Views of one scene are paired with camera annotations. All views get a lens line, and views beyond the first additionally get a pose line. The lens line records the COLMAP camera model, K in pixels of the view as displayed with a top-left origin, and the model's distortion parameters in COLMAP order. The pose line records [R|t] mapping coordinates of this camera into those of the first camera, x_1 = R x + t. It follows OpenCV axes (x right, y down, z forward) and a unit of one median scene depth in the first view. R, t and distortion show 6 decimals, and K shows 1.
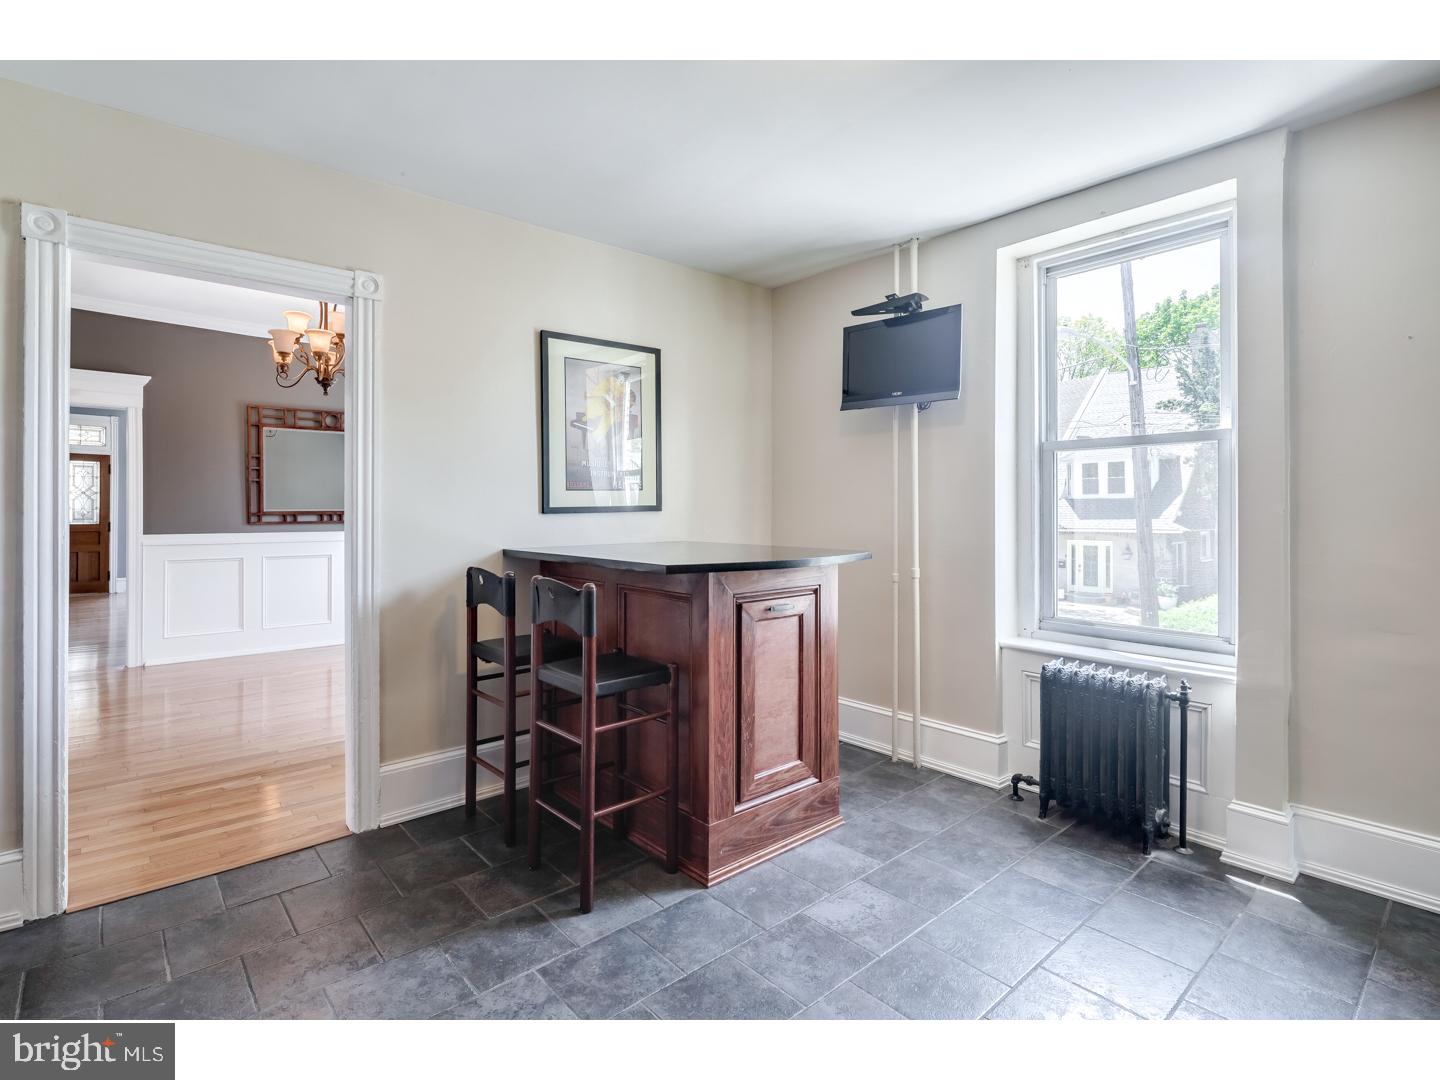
lens RADIAL K [[703.2, 0, 724.3], [0, 703.2, 507.6], [0, 0, 1]] dist [0.003574, -0.000314]
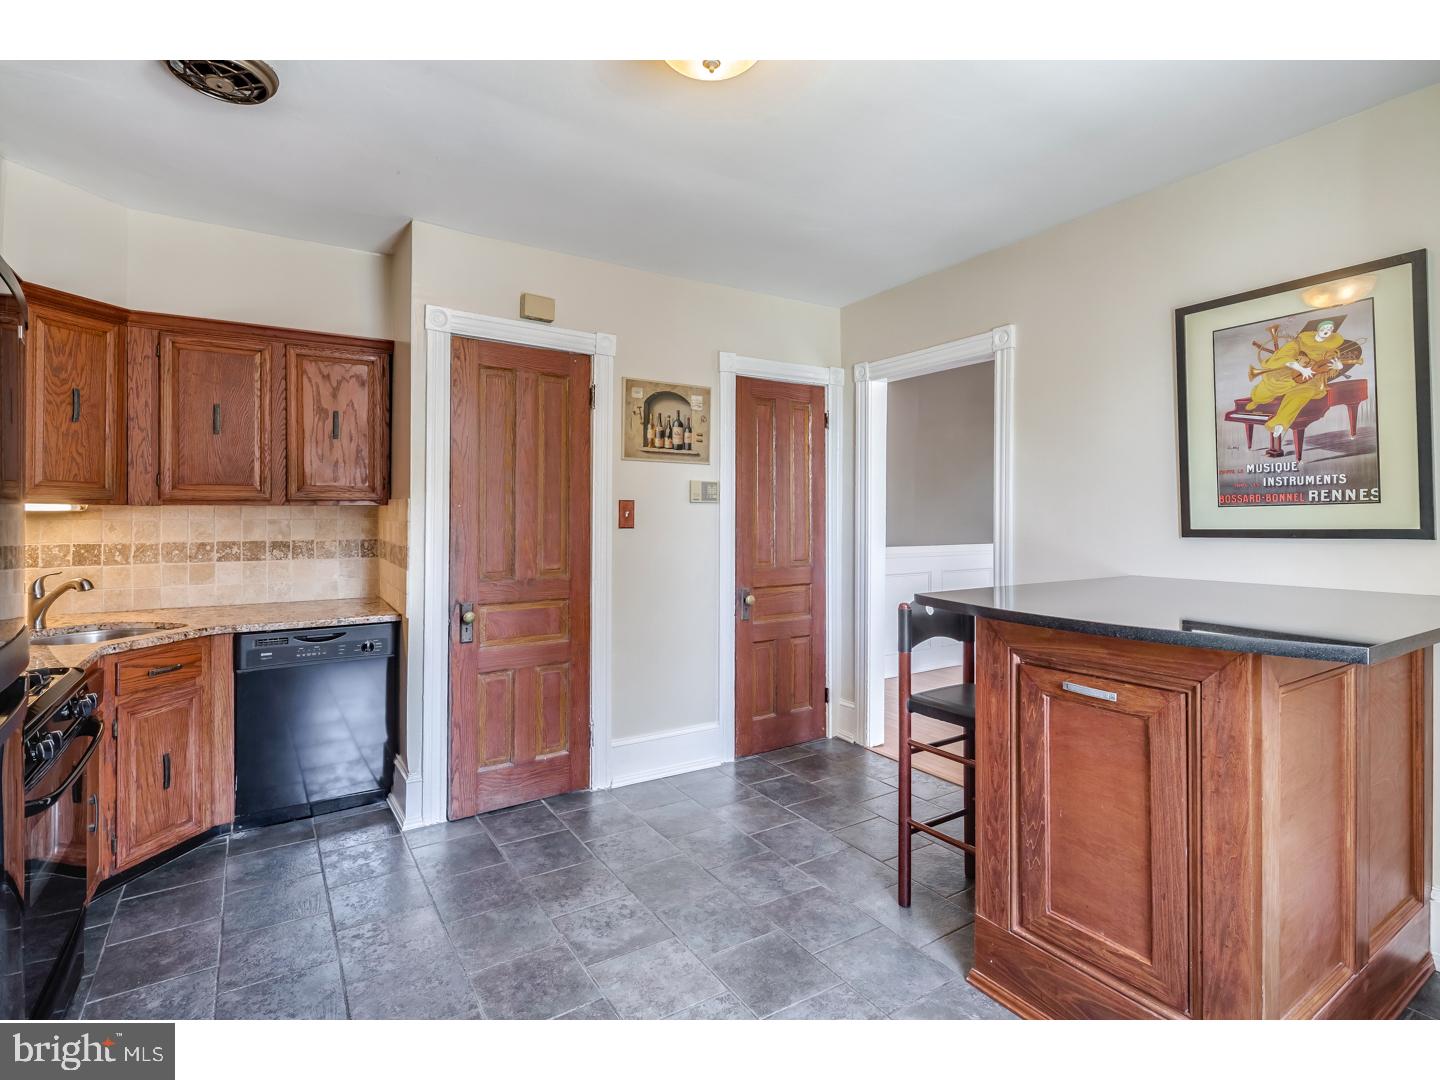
lens RADIAL K [[703.2, 0, 695.7], [0, 703.2, 514.5], [0, 0, 1]] dist [0.003574, -0.000314]
pose [[-0.171992, 0.001183, -0.985098, 0.767802], [0.005853, 0.999983, 0.000179, -0.025050], [0.985081, -0.005735, -0.171996, 0.723427]]
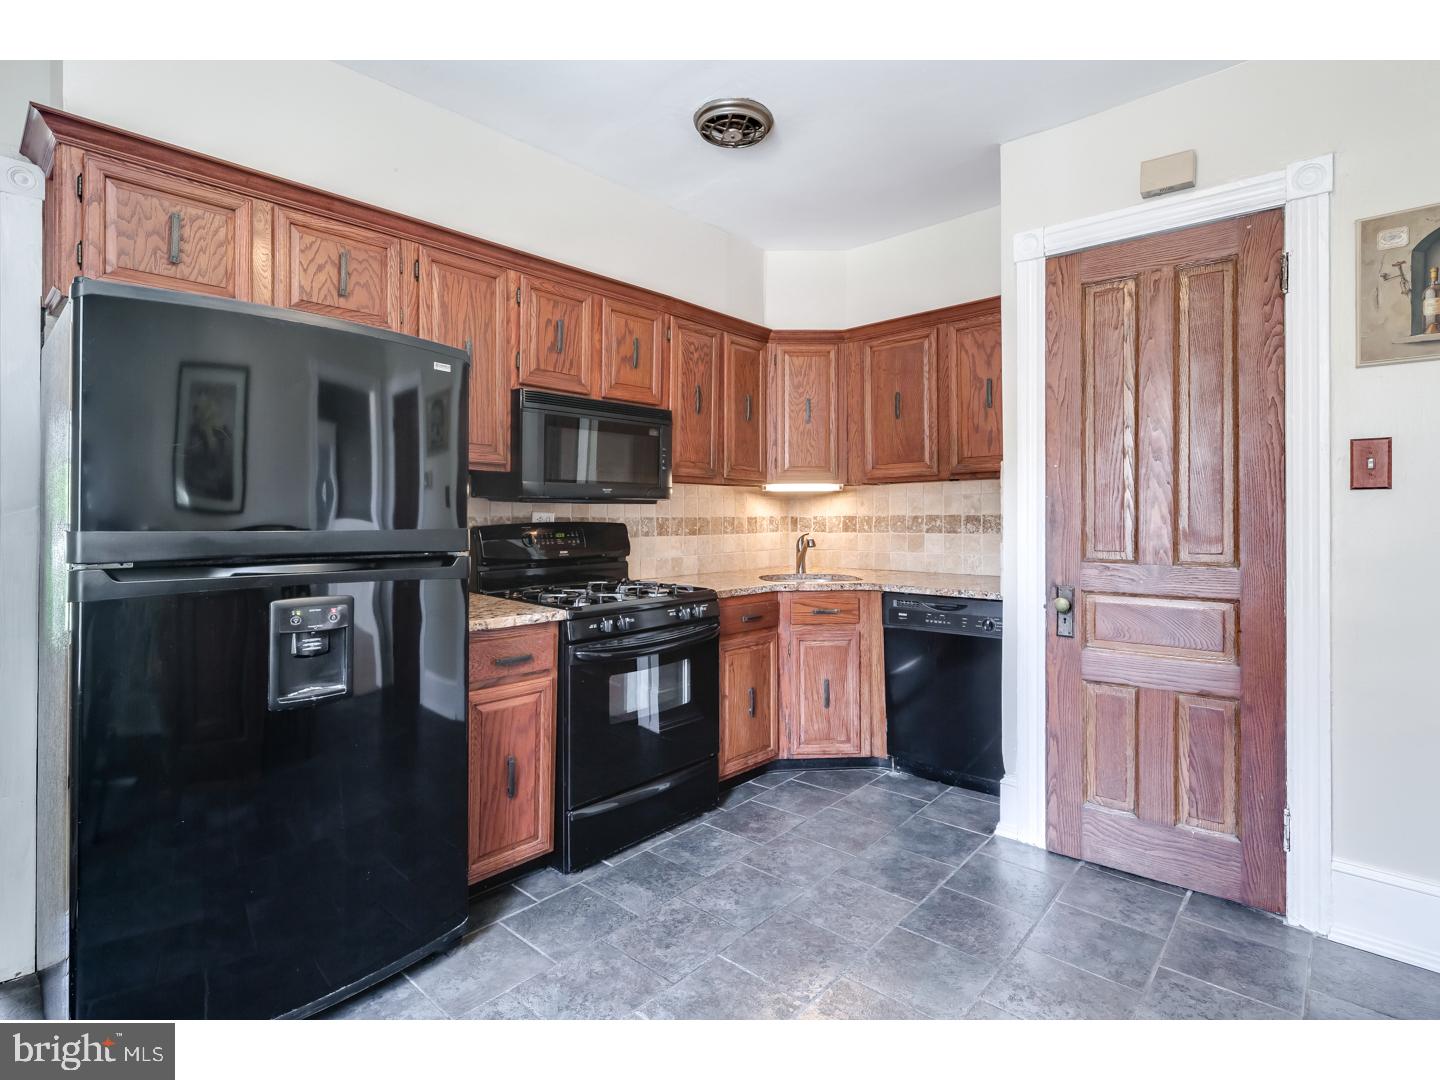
lens RADIAL K [[703.2, 0, 710.3], [0, 703.2, 514.0], [0, 0, 1]] dist [0.003574, -0.000314]
pose [[-0.993739, 0.003380, -0.111671, 0.214949], [0.004773, 0.999914, -0.012212, 0.036923], [0.111620, -0.012669, -0.993670, 1.046026]]
